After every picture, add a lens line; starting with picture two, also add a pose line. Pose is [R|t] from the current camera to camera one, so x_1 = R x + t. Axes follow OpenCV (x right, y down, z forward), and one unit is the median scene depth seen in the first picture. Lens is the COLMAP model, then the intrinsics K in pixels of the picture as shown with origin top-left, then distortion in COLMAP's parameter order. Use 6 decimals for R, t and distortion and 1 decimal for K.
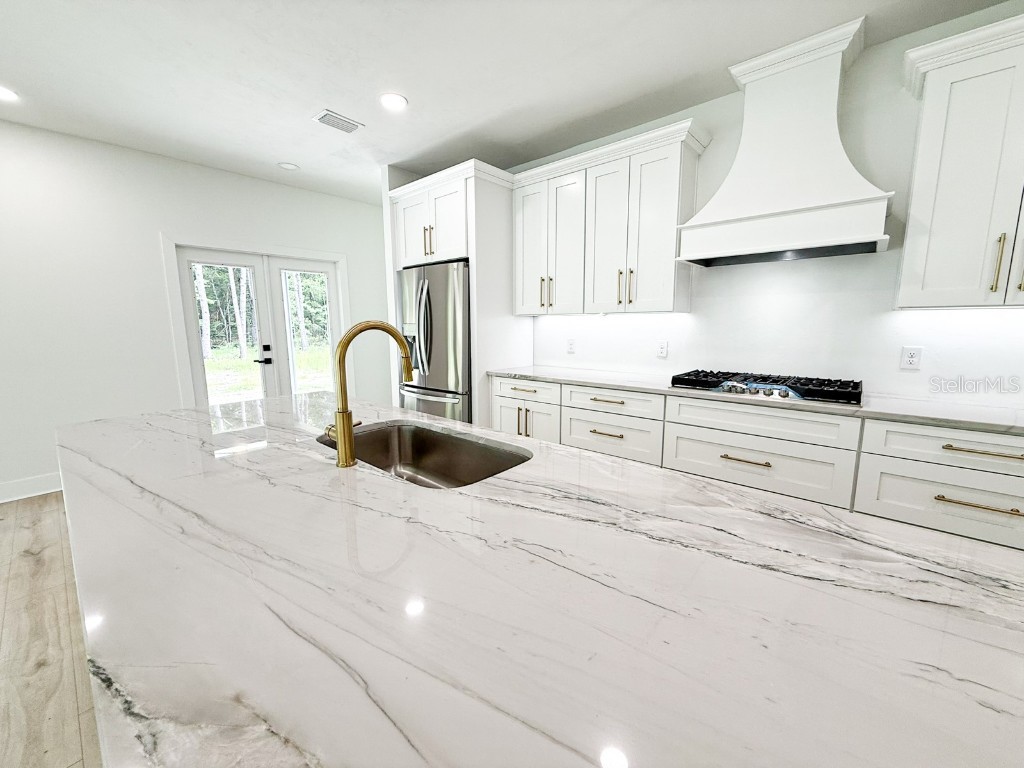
lens RADIAL K [[410.1, 0, 512.9], [0, 410.1, 383.7], [0, 0, 1]] dist [0.001435, 0.000250]
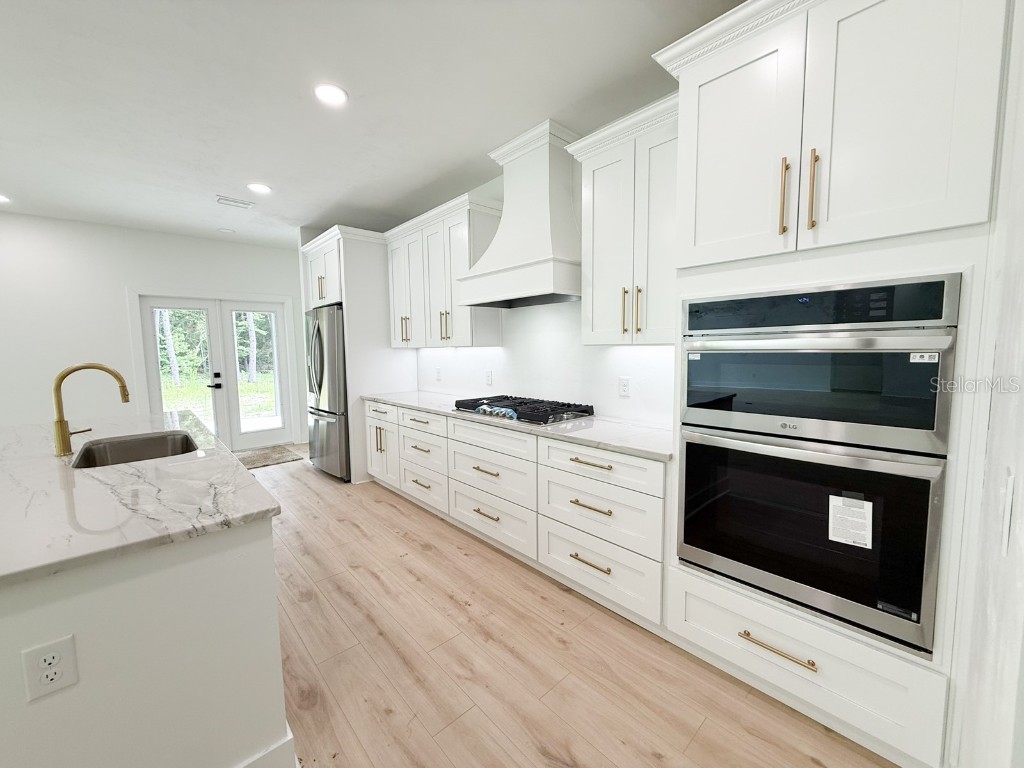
lens RADIAL K [[410.1, 0, 511.0], [0, 410.1, 384.5], [0, 0, 1]] dist [0.001435, 0.000250]
pose [[0.994010, 0.003100, -0.109248, 0.586618], [-0.009352, 0.998344, -0.056755, 0.000691], [0.108891, 0.057436, 0.992393, -0.151922]]
